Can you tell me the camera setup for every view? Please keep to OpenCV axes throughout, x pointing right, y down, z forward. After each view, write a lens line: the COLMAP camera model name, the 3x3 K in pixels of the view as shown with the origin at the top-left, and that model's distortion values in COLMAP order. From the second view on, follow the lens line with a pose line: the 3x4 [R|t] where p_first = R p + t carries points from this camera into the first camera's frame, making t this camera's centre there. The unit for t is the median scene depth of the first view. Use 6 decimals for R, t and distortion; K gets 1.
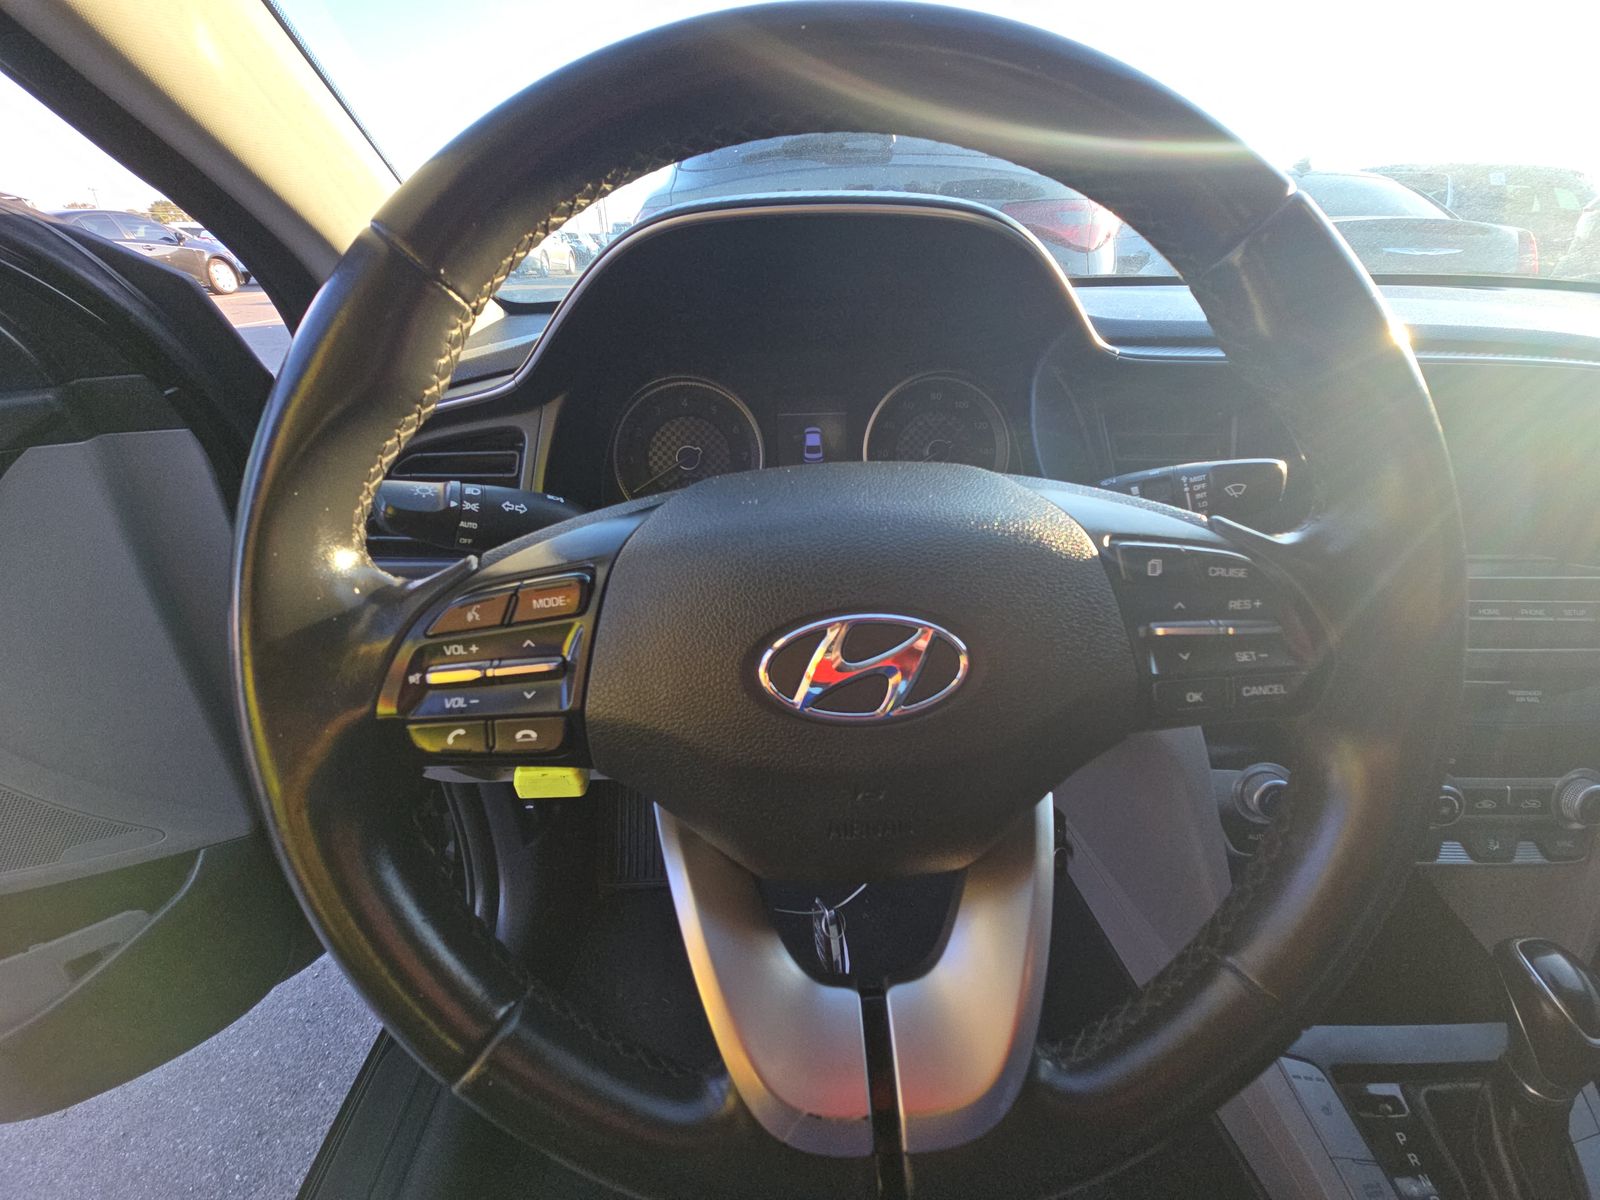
lens RADIAL K [[637.9, 0, 802.6], [0, 637.9, 595.3], [0, 0, 1]] dist [-0.001151, -0.000197]
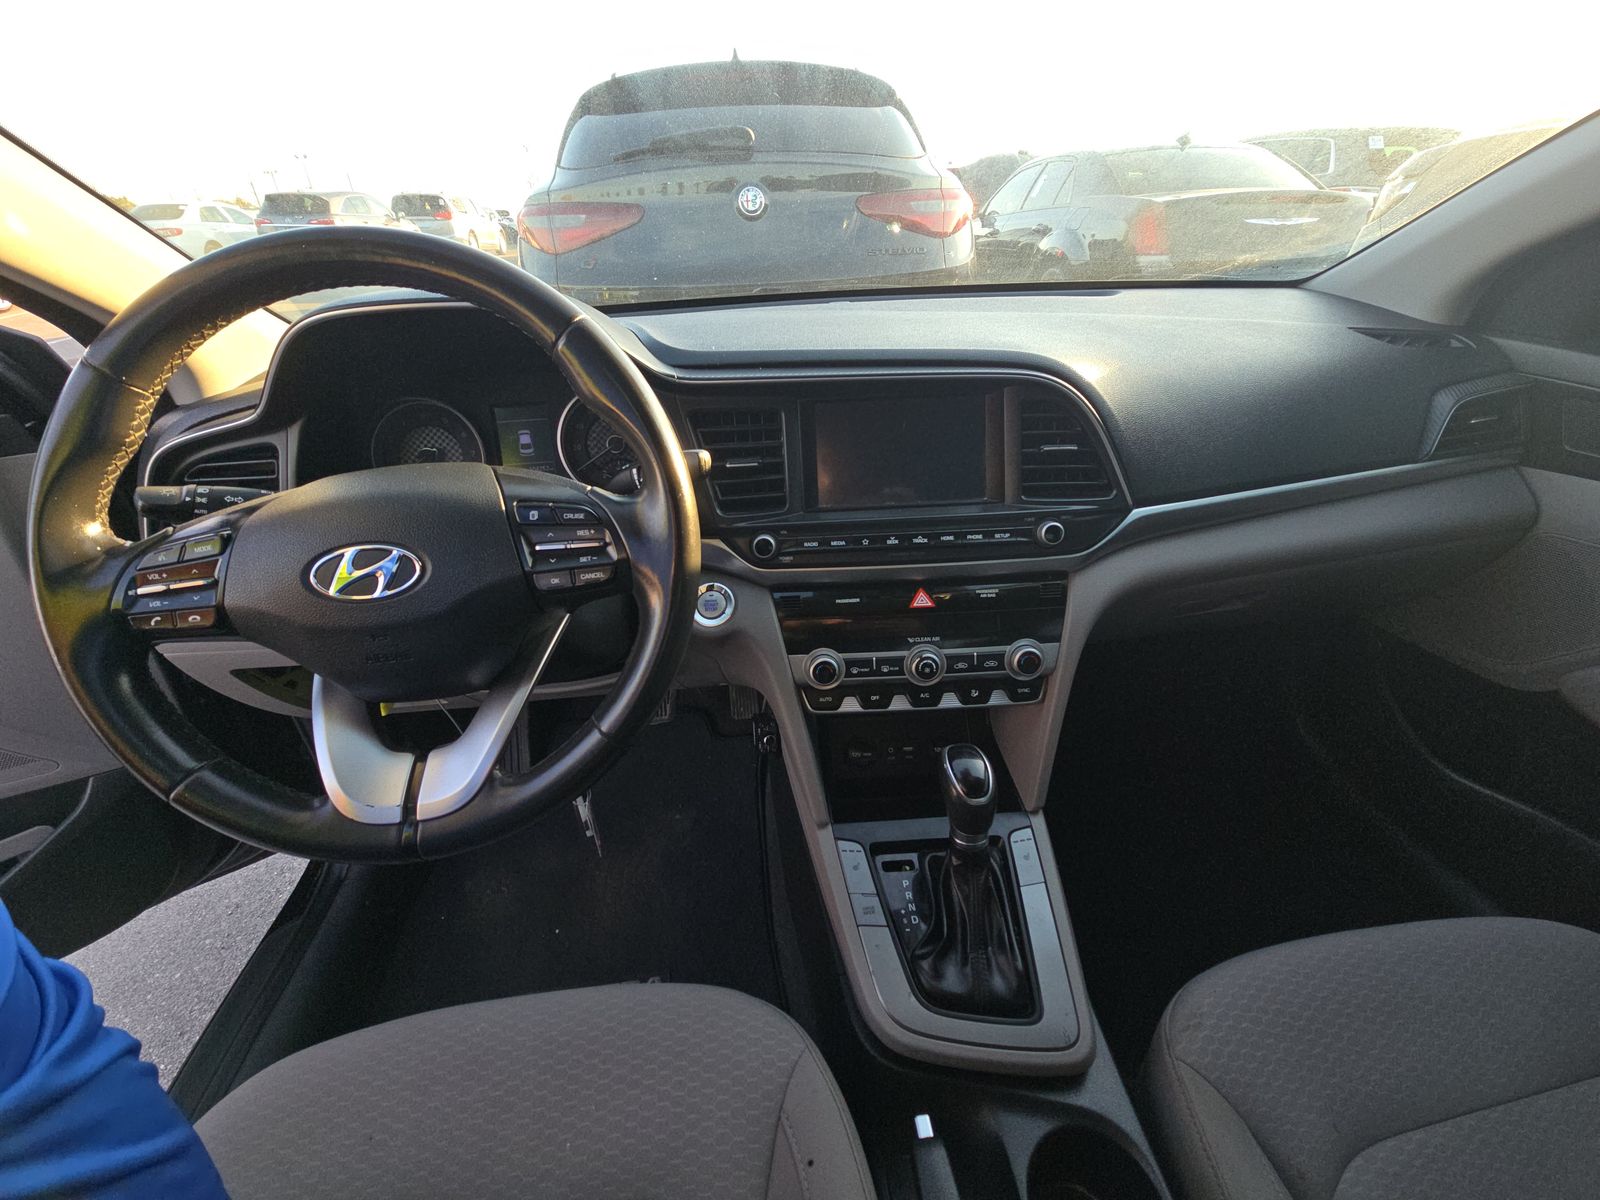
lens RADIAL K [[641.3, 0, 806.8], [0, 641.3, 593.3], [0, 0, 1]] dist [-0.000412, -0.002281]
pose [[0.997207, -0.054224, 0.051366, 1.273803], [0.052536, 0.998052, 0.033655, 0.171115], [-0.053091, -0.030863, 0.998113, -0.987615]]
